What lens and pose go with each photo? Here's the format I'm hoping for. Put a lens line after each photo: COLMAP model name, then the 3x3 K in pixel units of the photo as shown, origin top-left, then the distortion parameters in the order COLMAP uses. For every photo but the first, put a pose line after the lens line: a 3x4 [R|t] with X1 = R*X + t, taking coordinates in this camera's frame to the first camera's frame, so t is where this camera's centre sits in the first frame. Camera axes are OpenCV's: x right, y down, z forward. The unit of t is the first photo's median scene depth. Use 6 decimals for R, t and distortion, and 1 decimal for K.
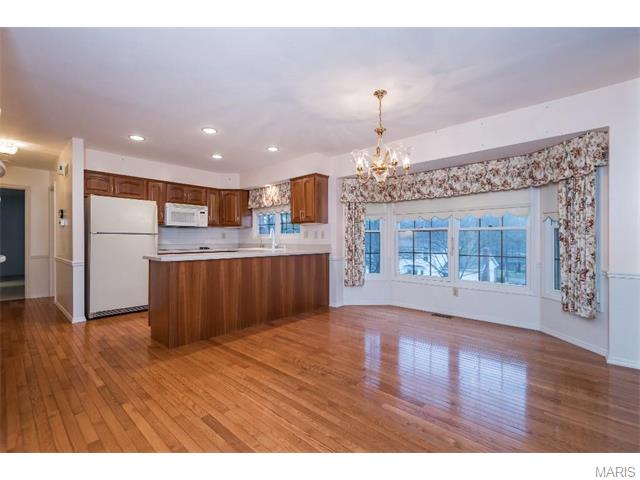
lens RADIAL K [[288.4, 0, 326.0], [0, 288.4, 239.7], [0, 0, 1]] dist [0.011058, -0.001470]
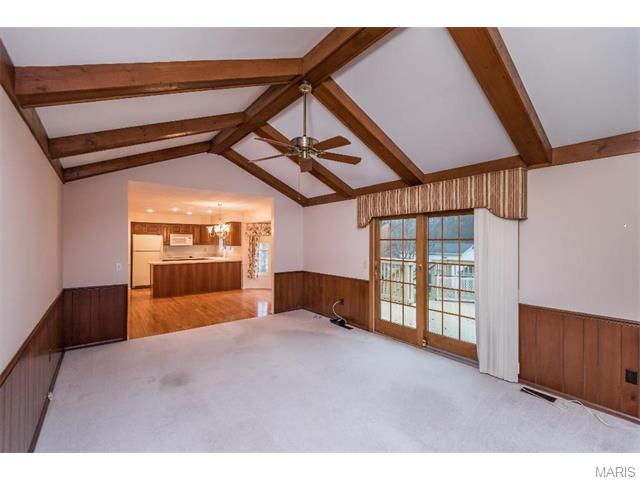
lens RADIAL K [[288.4, 0, 321.3], [0, 288.4, 239.6], [0, 0, 1]] dist [0.011058, -0.001470]
pose [[0.985077, 0.002381, -0.172098, 0.816482], [-0.003206, 0.999985, -0.004516, -0.087365], [0.172084, 0.005000, 0.985070, -0.775965]]
